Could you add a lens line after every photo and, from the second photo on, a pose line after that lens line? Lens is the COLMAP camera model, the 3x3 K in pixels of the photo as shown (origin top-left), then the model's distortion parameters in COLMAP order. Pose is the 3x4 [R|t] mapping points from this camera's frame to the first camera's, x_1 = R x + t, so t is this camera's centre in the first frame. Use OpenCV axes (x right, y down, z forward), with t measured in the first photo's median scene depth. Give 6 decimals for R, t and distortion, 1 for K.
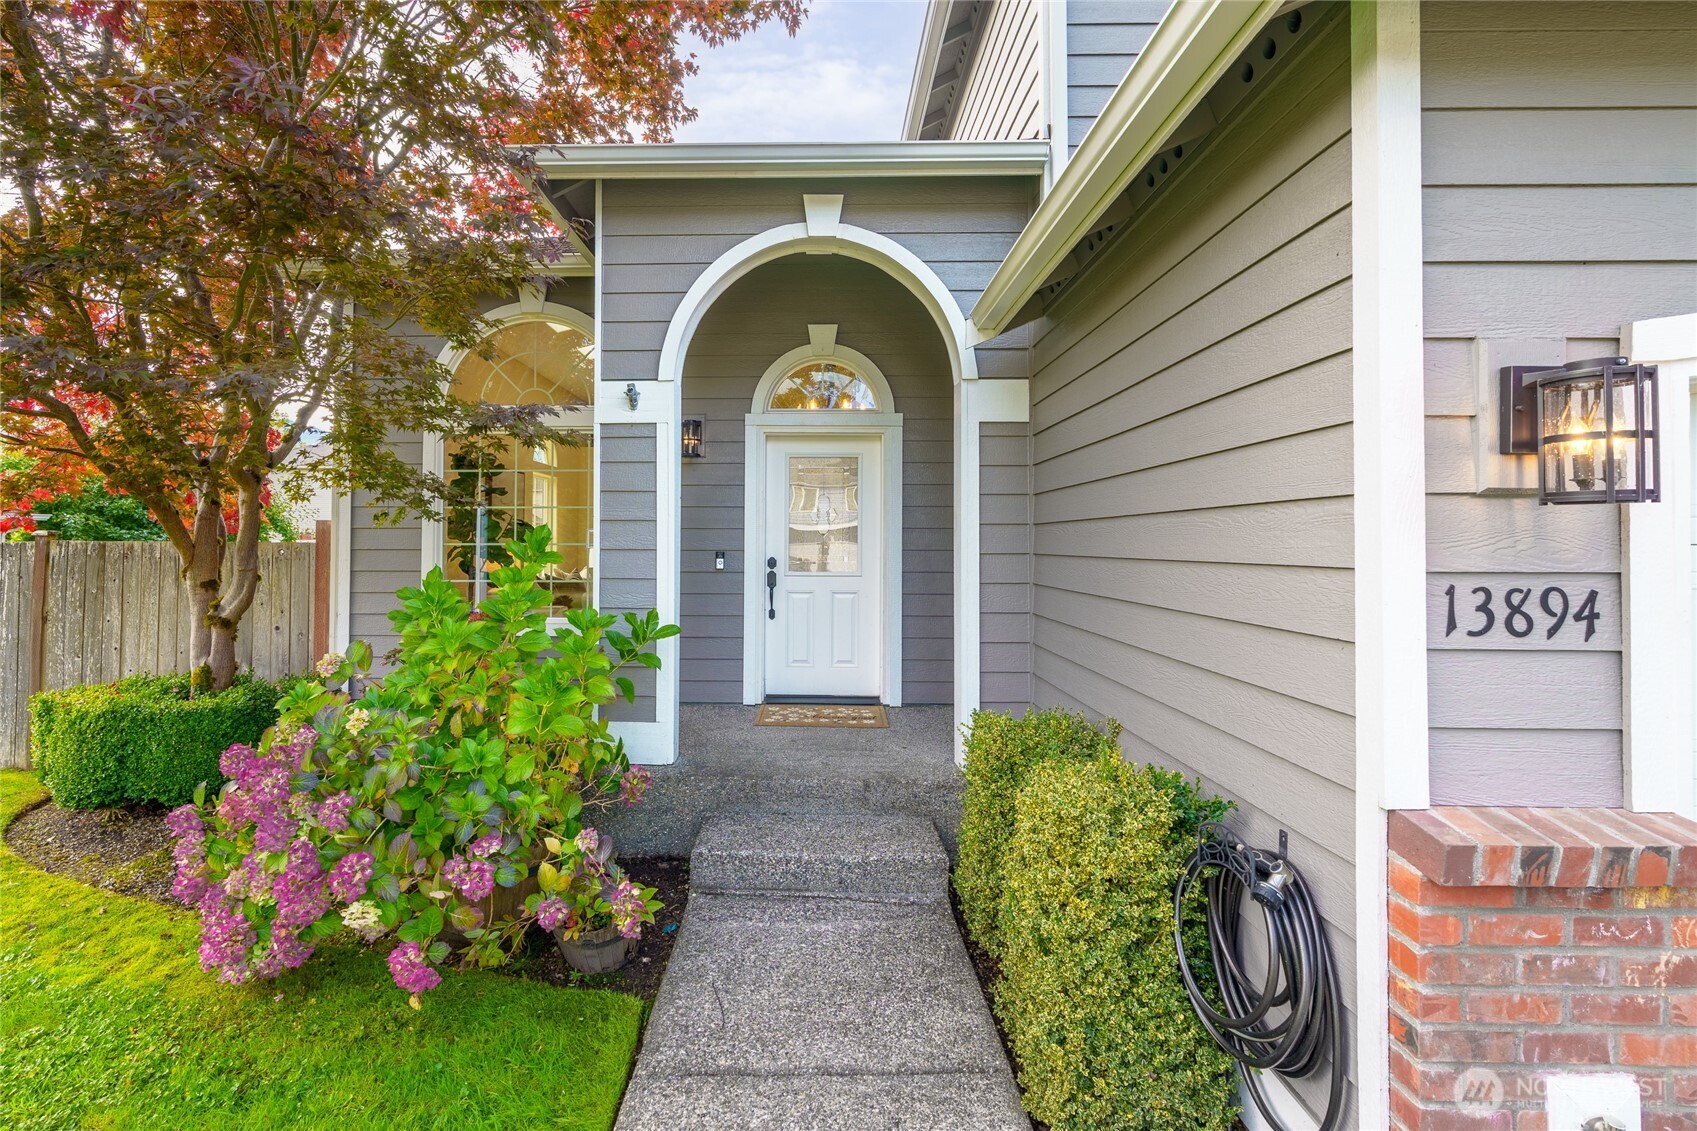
lens RADIAL K [[777.8, 0, 849.3], [0, 777.8, 548.7], [0, 0, 1]] dist [-0.001799, 0.000534]
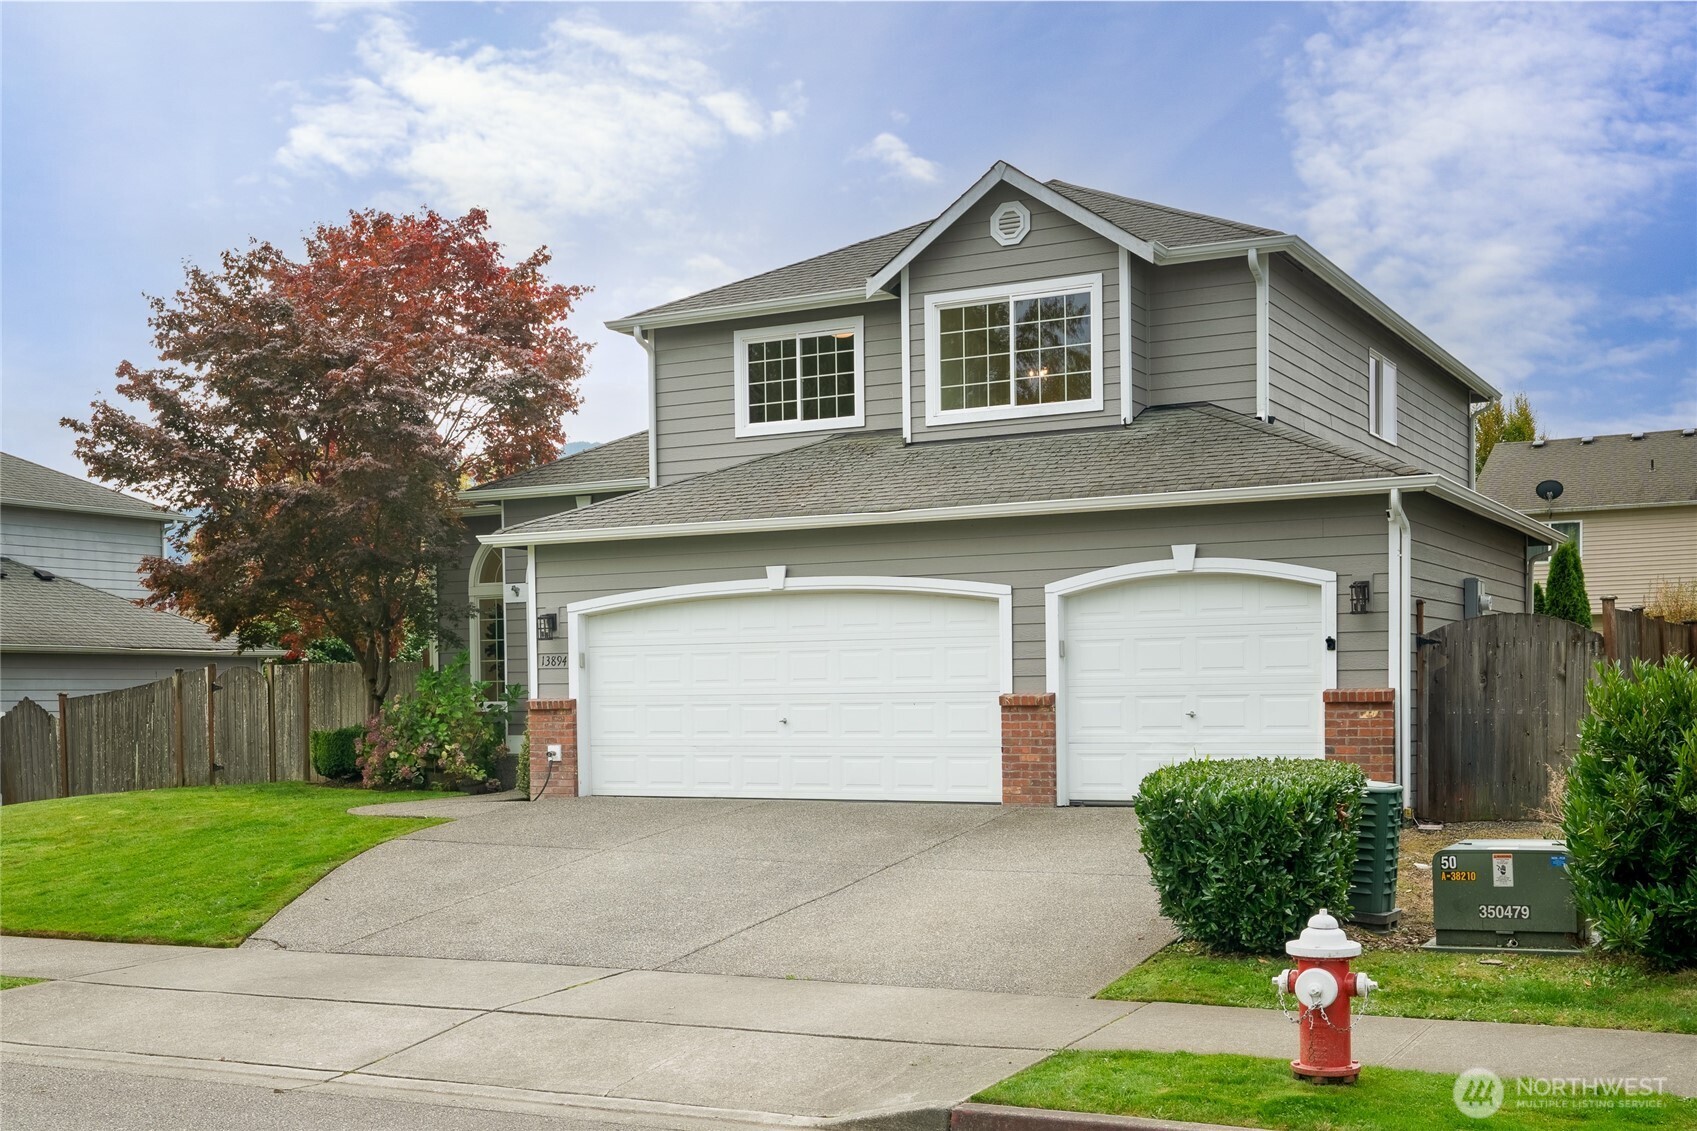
lens RADIAL K [[1875.5, 0, 848.5], [0, 1875.5, 565.5], [0, 0, 1]] dist [0.007353, 0.001829]
pose [[0.888613, -0.049880, -0.455937, 2.740854], [0.019616, 0.997292, -0.070873, 0.122268], [0.458238, 0.054035, 0.887185, -3.032625]]
